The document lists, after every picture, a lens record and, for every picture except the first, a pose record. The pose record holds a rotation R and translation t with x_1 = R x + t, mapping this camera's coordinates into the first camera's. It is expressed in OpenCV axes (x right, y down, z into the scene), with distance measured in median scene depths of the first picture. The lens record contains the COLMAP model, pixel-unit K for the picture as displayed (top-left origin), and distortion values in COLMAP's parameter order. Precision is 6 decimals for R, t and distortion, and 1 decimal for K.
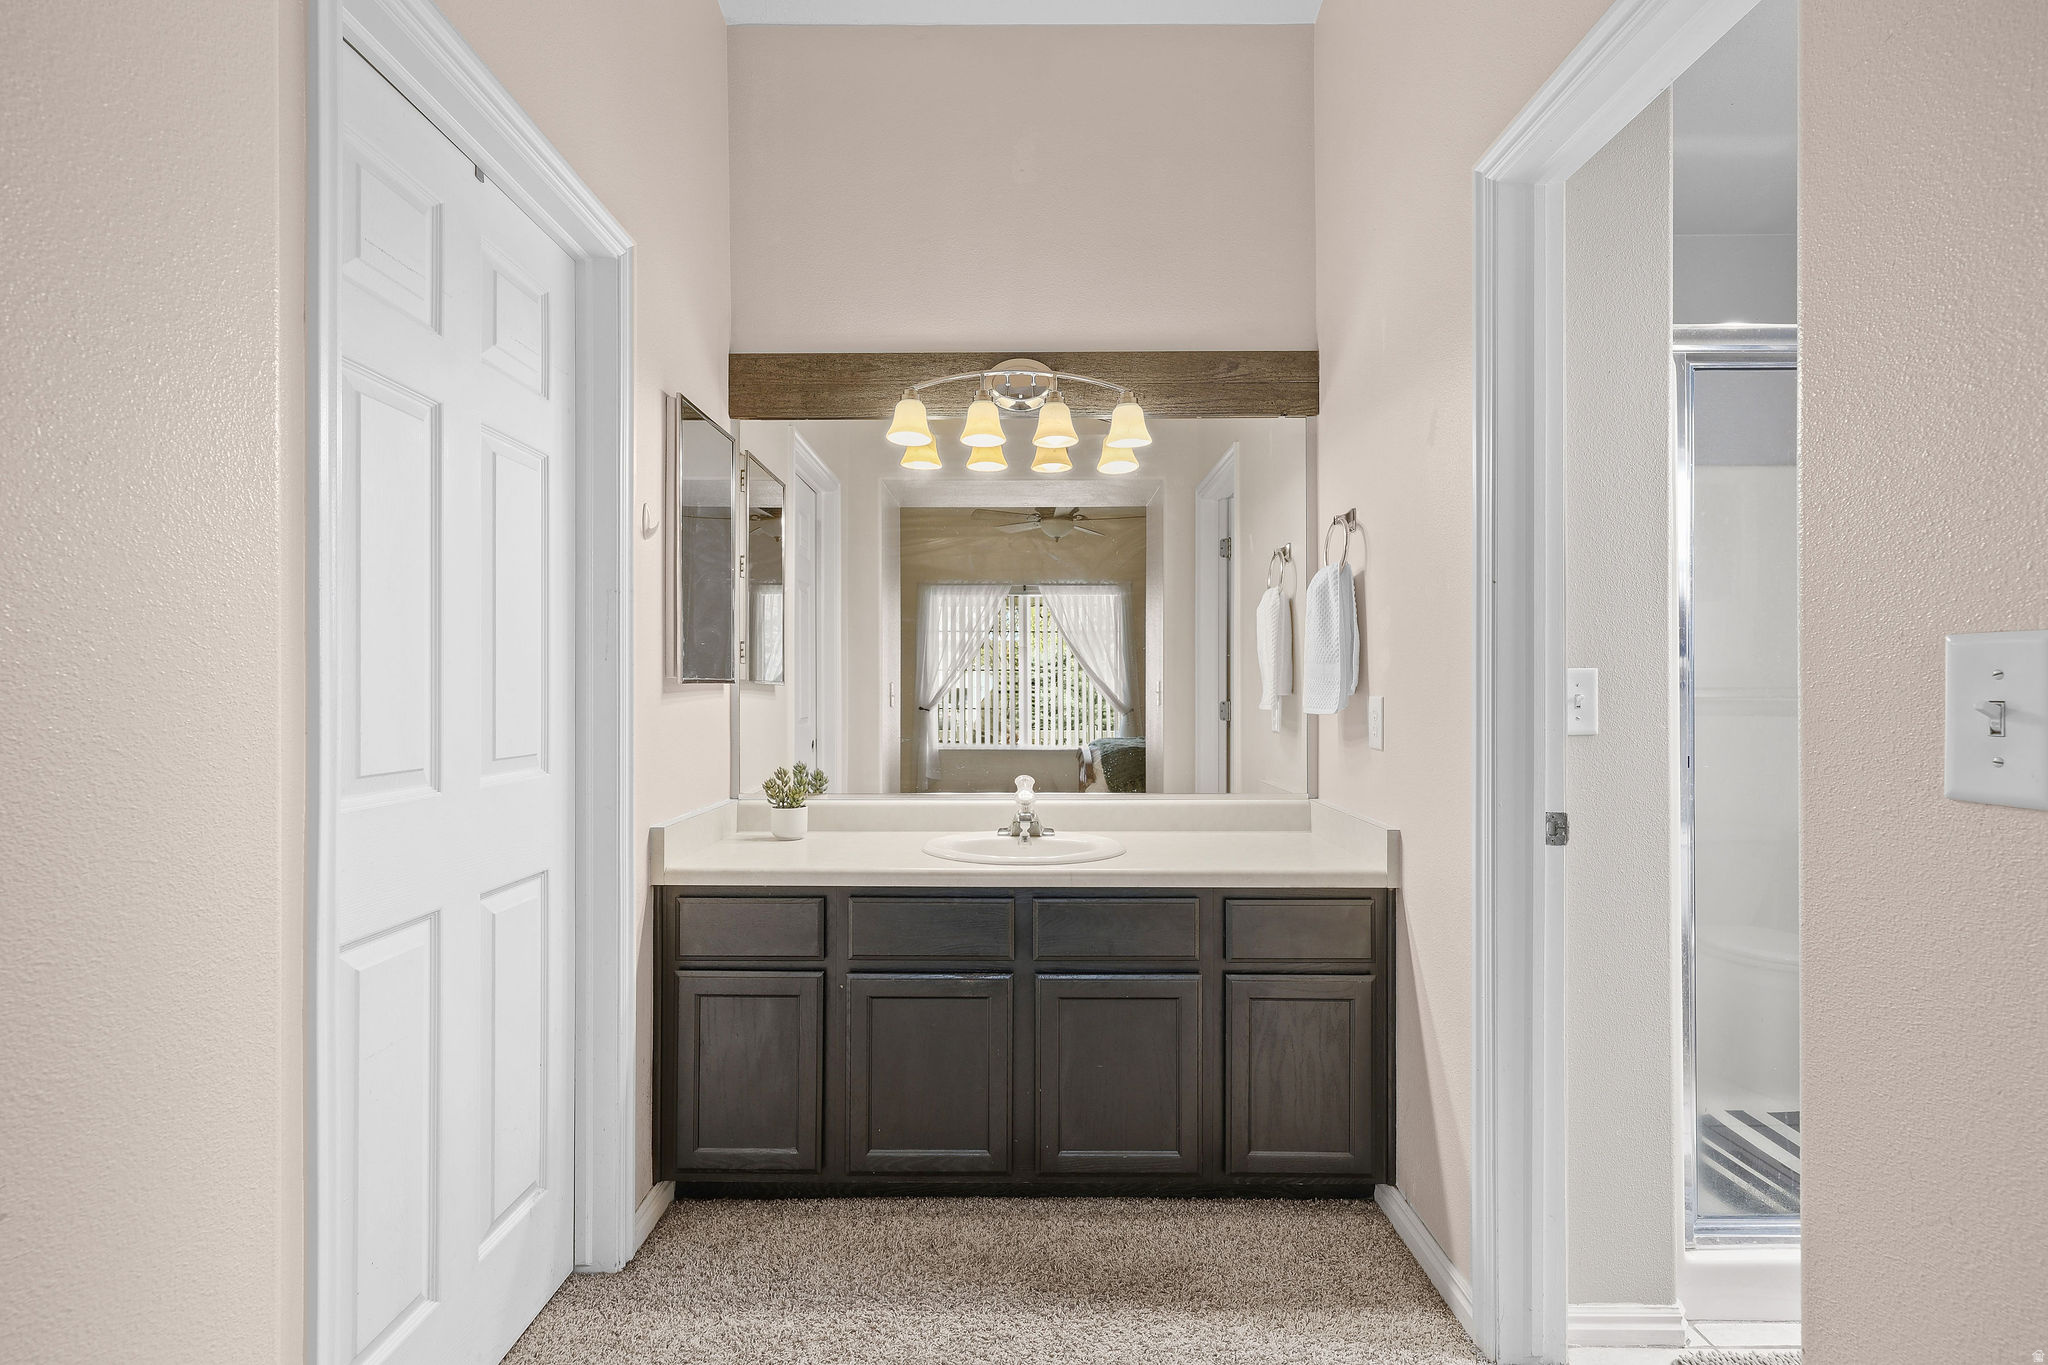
lens RADIAL K [[923.6, 0, 1024.5], [0, 923.6, 683.7], [0, 0, 1]] dist [0.002912, 0.000036]
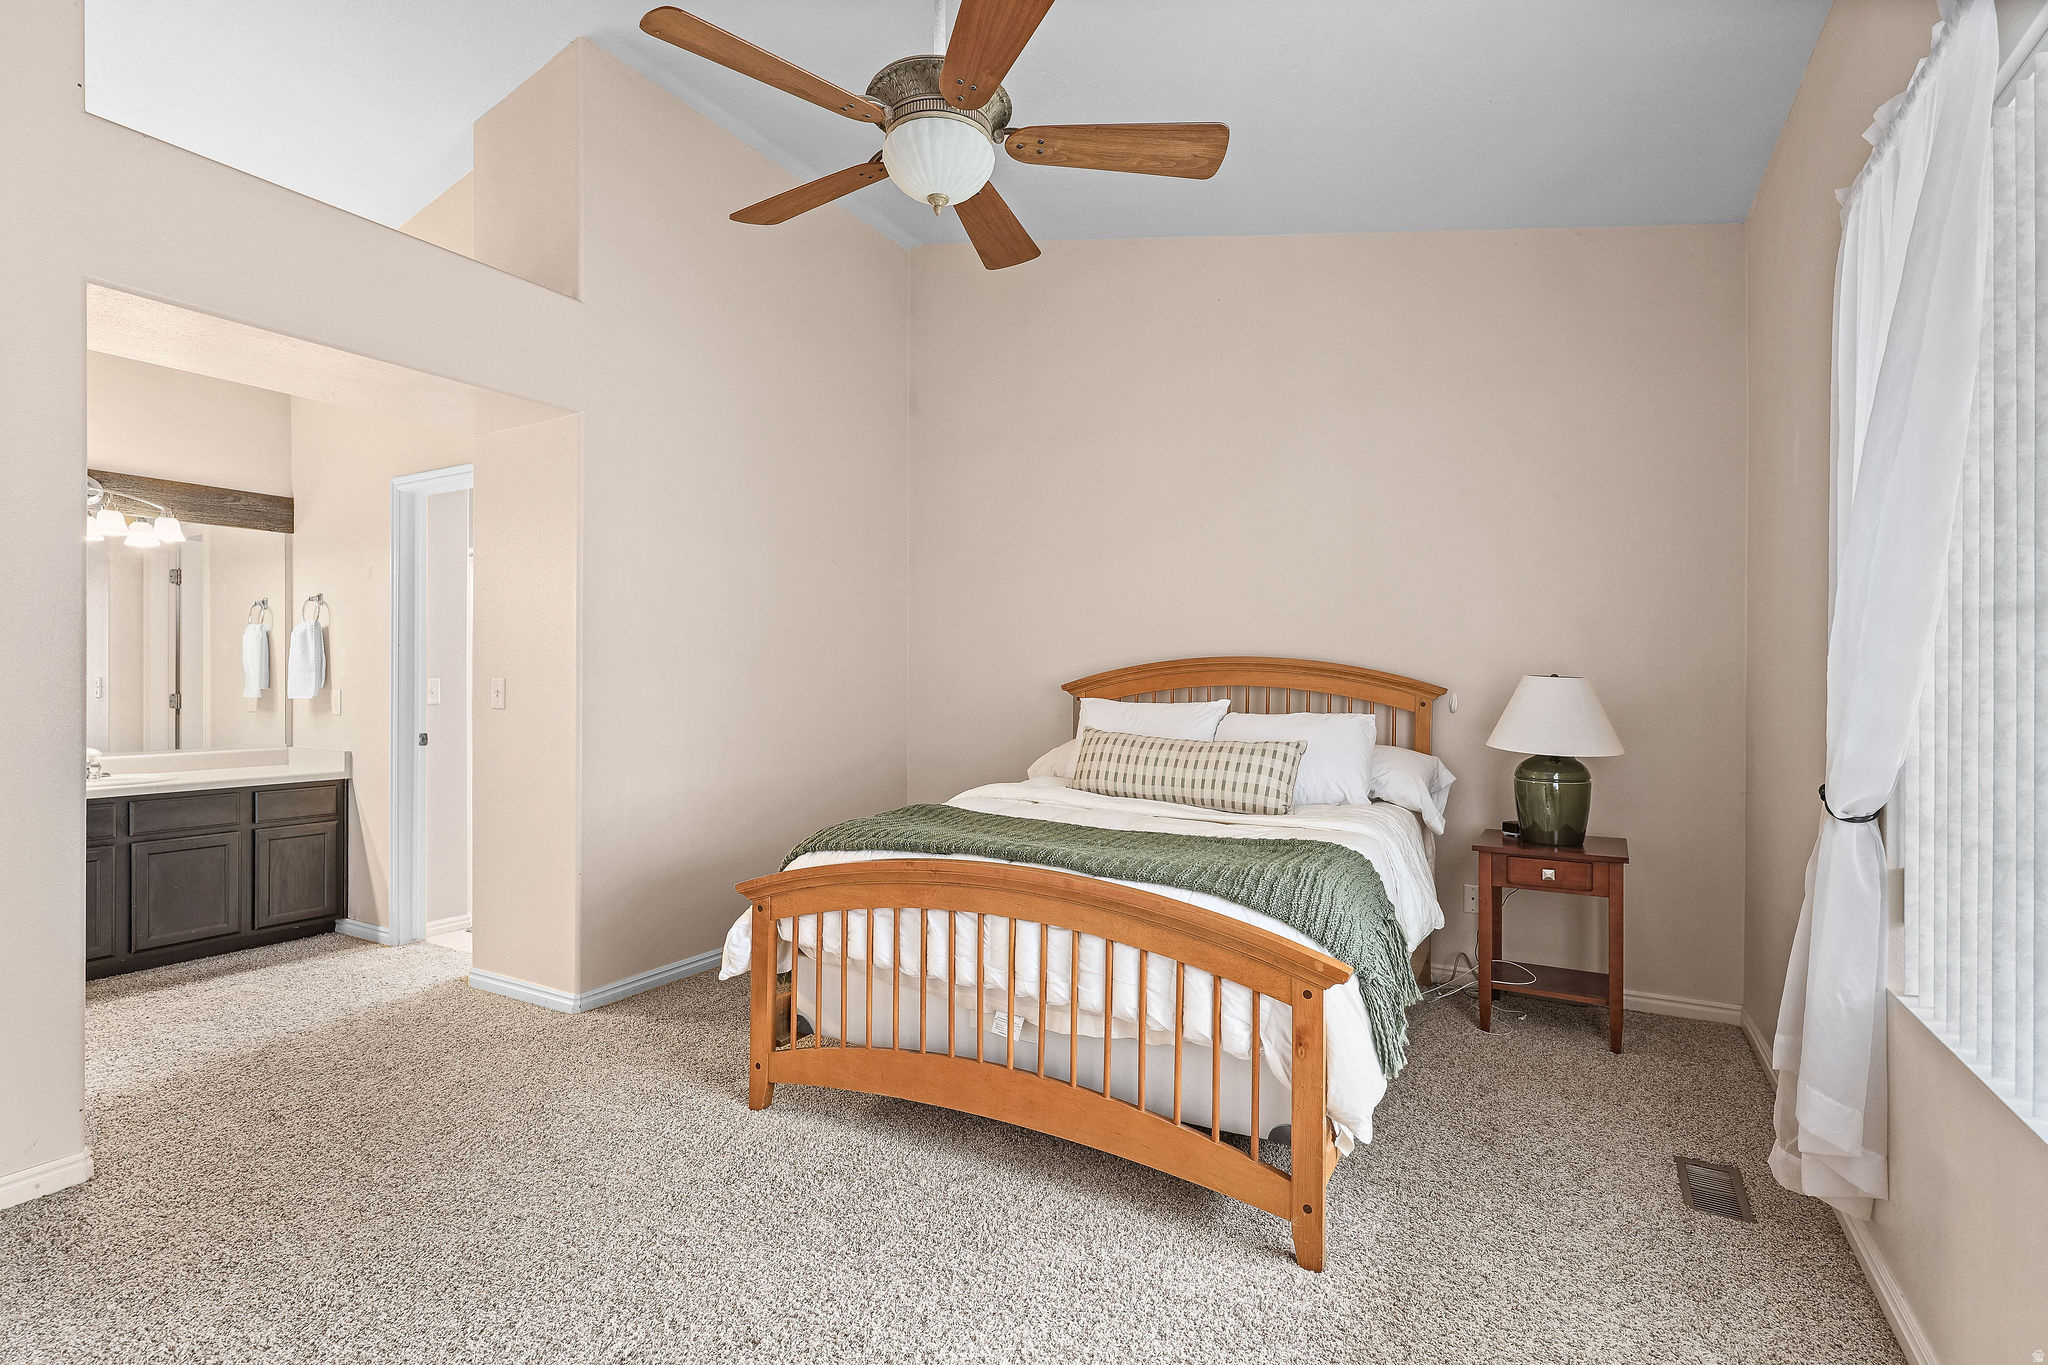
lens RADIAL K [[972.7, 0, 1024.7], [0, 972.7, 679.5], [0, 0, 1]] dist [0.000681, 0.001451]
pose [[0.495920, -0.000156, 0.868368, -0.756705], [-0.006517, 0.999971, 0.003901, -0.027323], [-0.868344, -0.007593, 0.495905, -1.433515]]
